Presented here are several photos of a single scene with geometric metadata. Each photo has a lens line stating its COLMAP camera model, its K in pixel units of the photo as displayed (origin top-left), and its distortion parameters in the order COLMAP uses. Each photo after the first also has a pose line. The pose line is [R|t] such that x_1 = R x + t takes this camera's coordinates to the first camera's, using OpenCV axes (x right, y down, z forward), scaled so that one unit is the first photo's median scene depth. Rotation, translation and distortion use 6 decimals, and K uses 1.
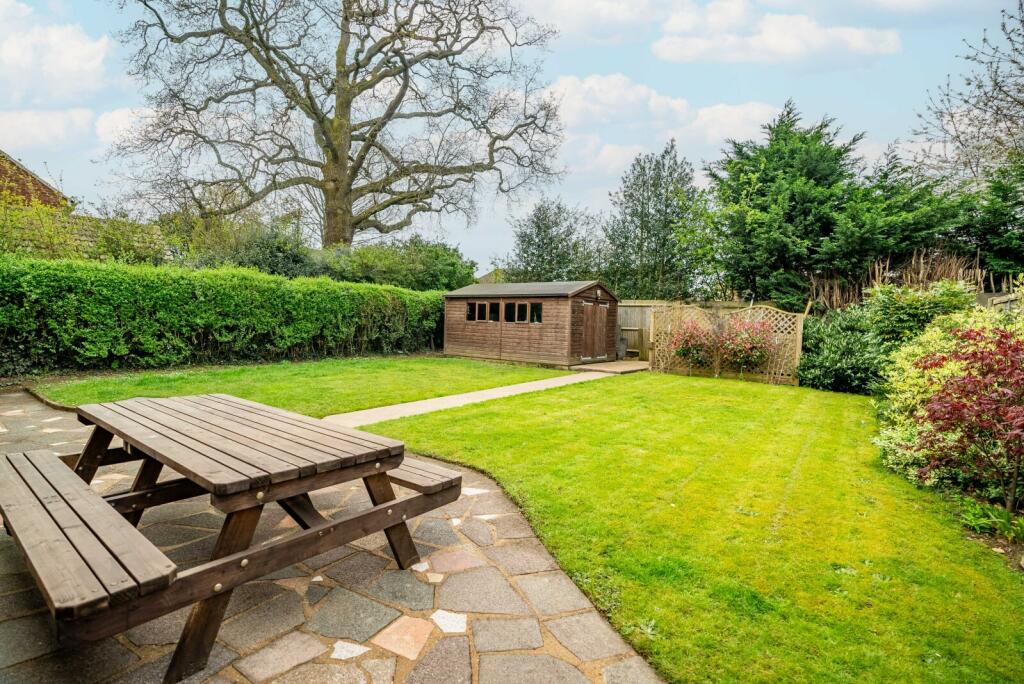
lens RADIAL K [[503.4, 0, 514.3], [0, 503.4, 326.4], [0, 0, 1]] dist [-0.002652, -0.000151]
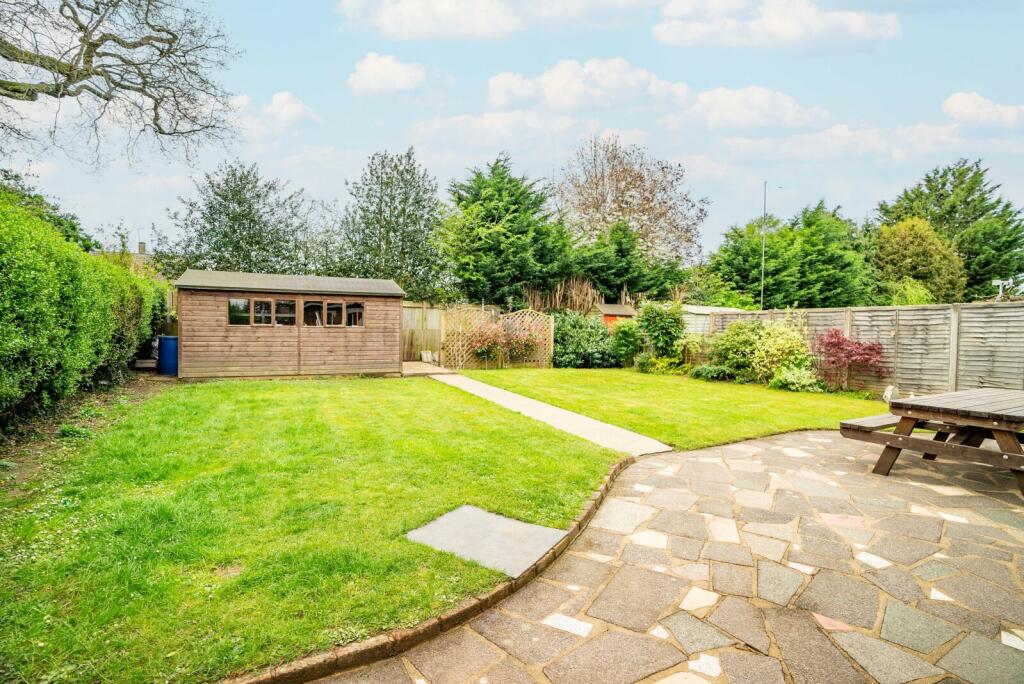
lens RADIAL K [[503.4, 0, 514.3], [0, 503.4, 326.4], [0, 0, 1]] dist [-0.002652, -0.000151]
pose [[0.445912, -0.023774, 0.894761, -0.585085], [0.011002, 0.999717, 0.021080, -0.021383], [-0.895009, 0.000444, 0.446047, 0.383477]]
